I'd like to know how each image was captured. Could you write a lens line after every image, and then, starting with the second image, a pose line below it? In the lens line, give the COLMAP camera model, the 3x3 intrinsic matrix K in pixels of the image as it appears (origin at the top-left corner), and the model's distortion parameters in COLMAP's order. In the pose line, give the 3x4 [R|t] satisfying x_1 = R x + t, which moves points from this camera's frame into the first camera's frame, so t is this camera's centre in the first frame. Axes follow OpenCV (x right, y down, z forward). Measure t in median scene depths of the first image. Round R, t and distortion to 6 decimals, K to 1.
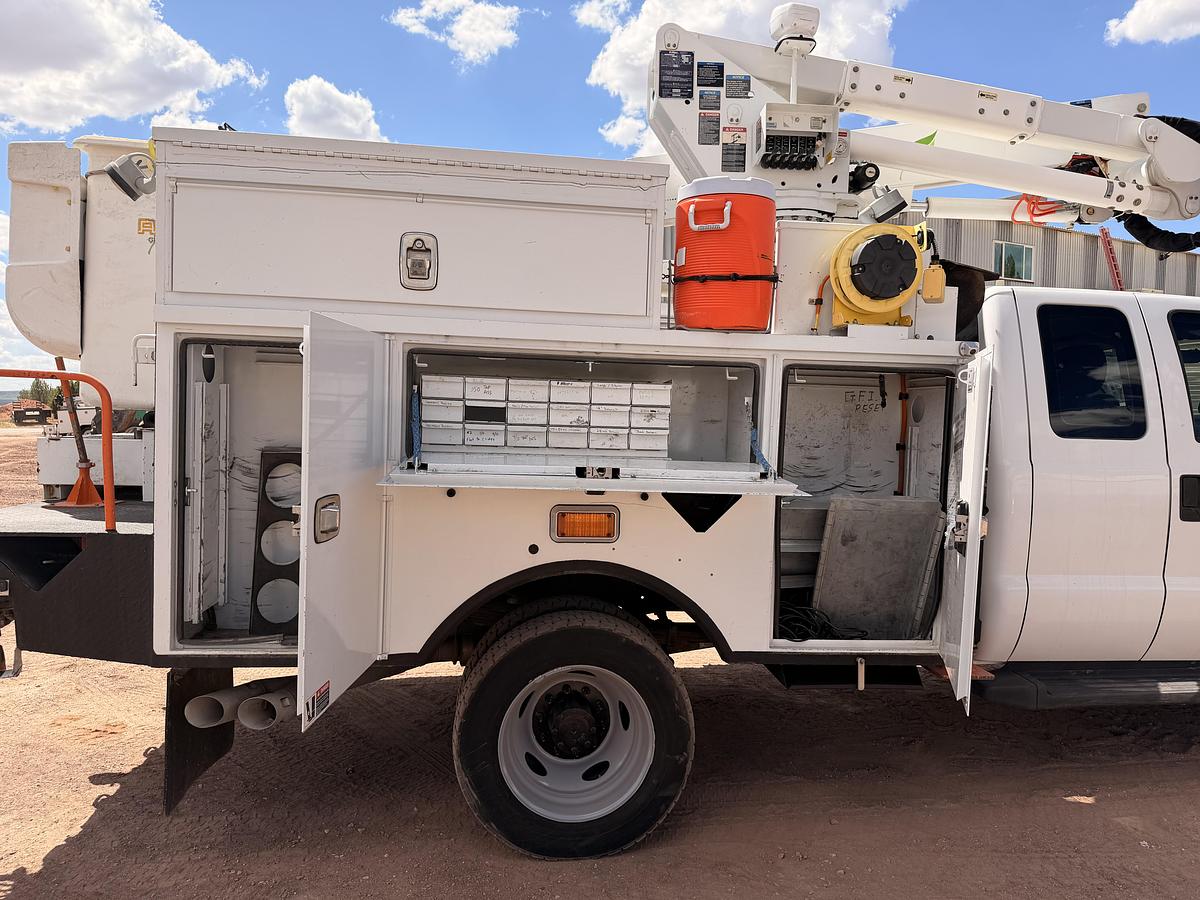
lens RADIAL K [[889.9, 0, 581.0], [0, 889.9, 455.9], [0, 0, 1]] dist [-0.009303, -0.001280]
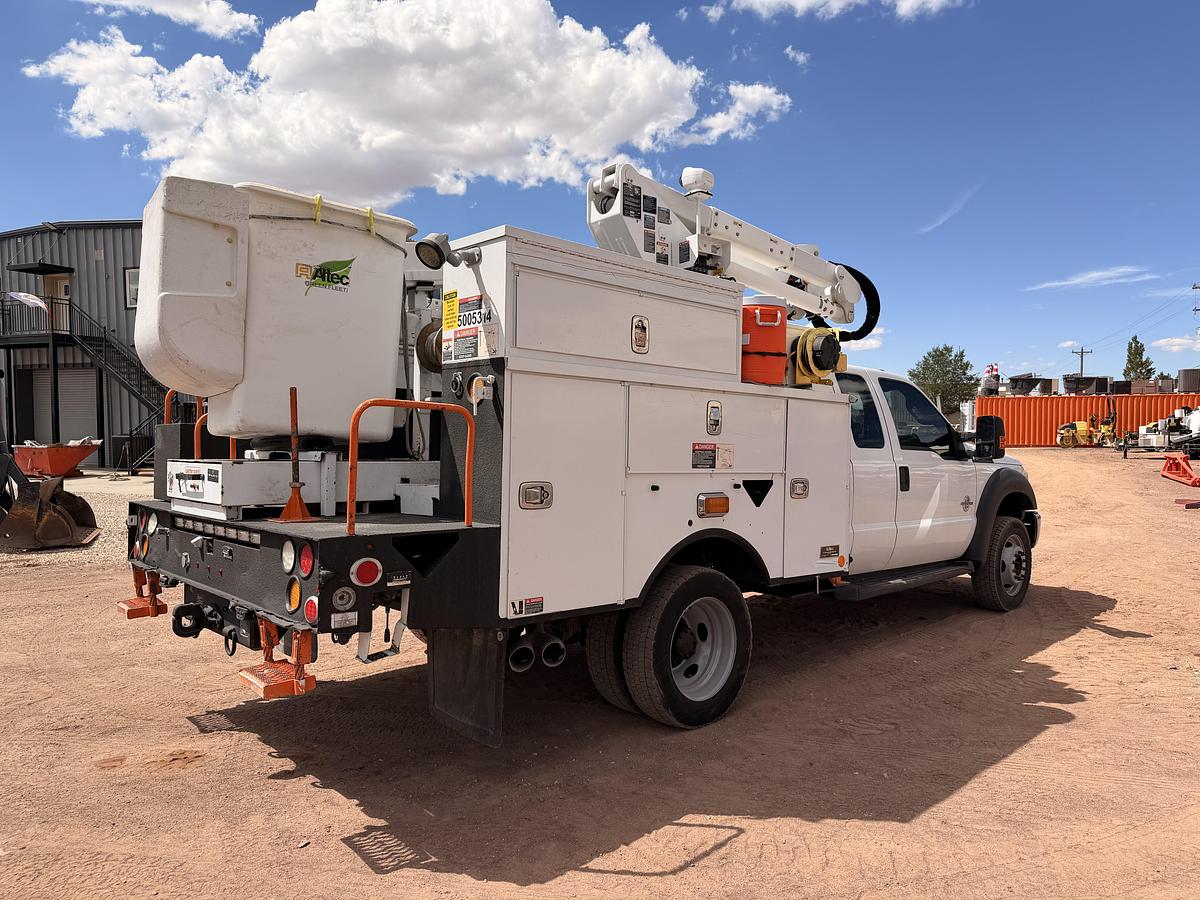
lens RADIAL K [[872.6, 0, 599.1], [0, 872.6, 462.0], [0, 0, 1]] dist [0.038169, -0.001828]
pose [[0.804488, -0.022741, 0.593534, -0.808679], [0.038823, 0.999143, -0.014340, 0.011212], [-0.592699, 0.034580, 0.804681, -0.096927]]
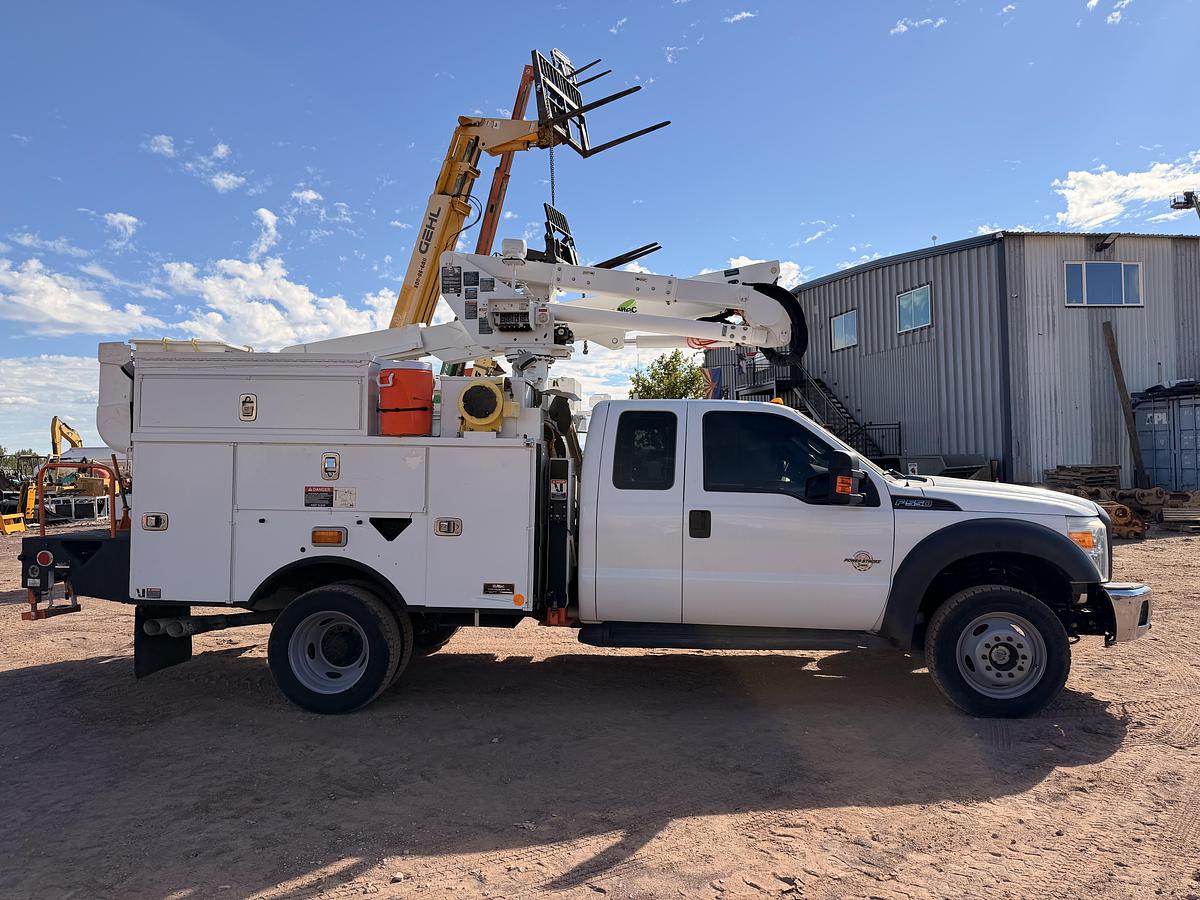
lens RADIAL K [[880.5, 0, 600.0], [0, 880.5, 450.0], [0, 0, 1]] dist [0.003632, 0.003705]
pose [[0.982640, -0.021941, -0.184219, 0.713125], [0.007874, 0.997020, -0.076745, 0.030286], [0.185354, 0.073962, 0.979884, -0.602161]]
